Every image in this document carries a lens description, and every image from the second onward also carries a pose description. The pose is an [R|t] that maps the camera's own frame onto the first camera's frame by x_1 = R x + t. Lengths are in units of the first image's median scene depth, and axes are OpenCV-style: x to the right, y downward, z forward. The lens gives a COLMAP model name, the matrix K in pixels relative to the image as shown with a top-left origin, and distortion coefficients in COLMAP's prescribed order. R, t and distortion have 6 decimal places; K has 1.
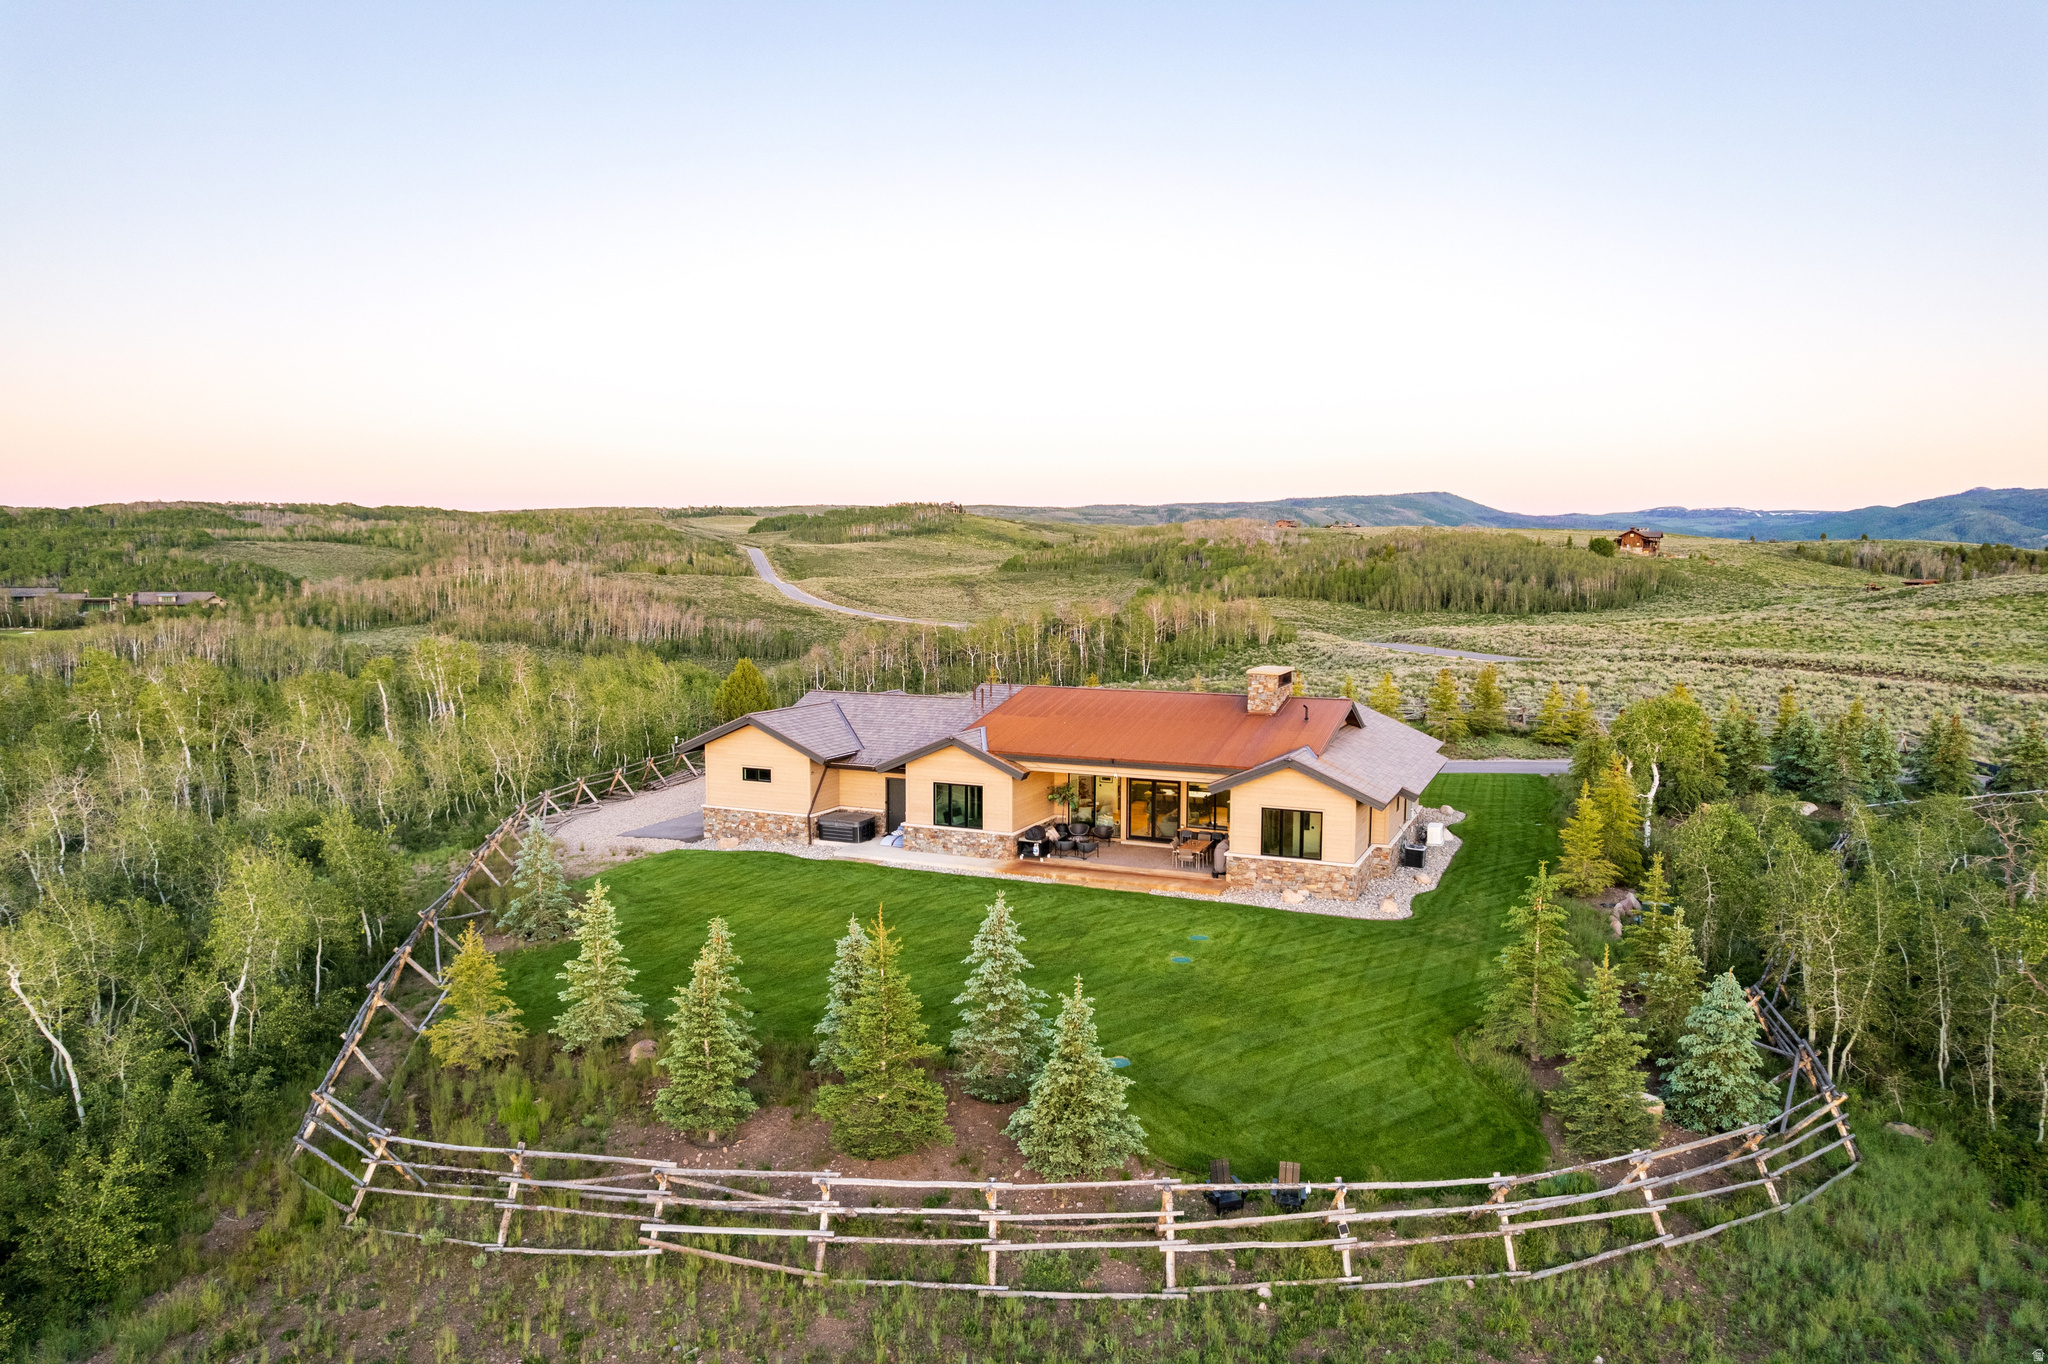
lens RADIAL K [[1315.0, 0, 1024.0], [0, 1315.0, 682.0], [0, 0, 1]] dist [-0.074307, 0.065882]
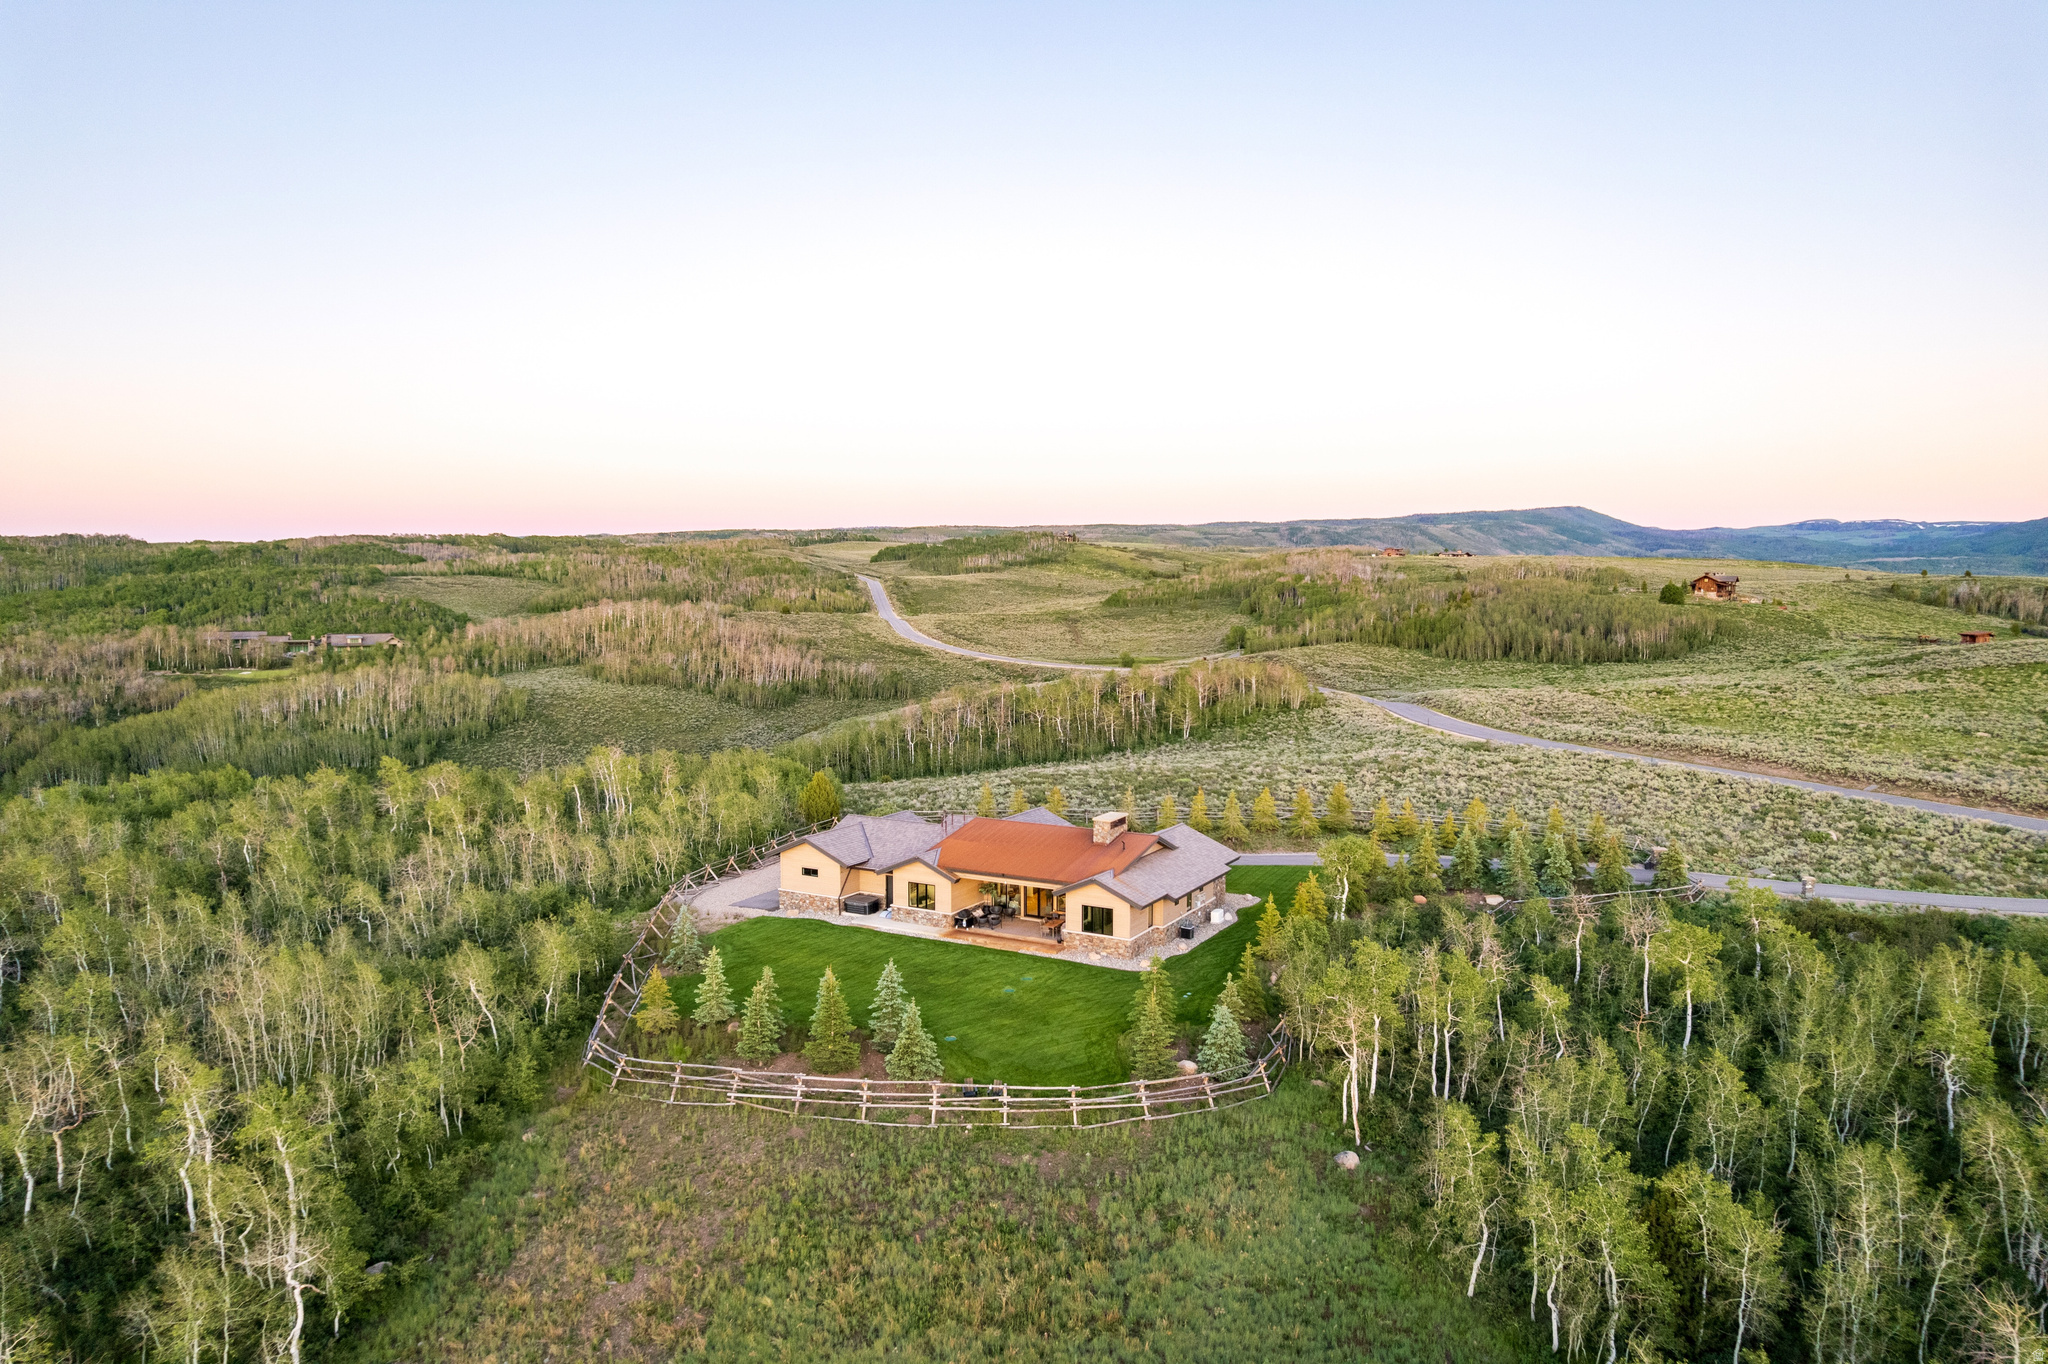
lens RADIAL K [[1315.0, 0, 1024.0], [0, 1315.0, 682.0], [0, 0, 1]] dist [-0.074307, 0.065882]
pose [[0.995596, 0.003779, -0.093667, 0.032094], [-0.004904, 0.999919, -0.011782, -0.021970], [0.093615, 0.012190, 0.995534, -0.092420]]
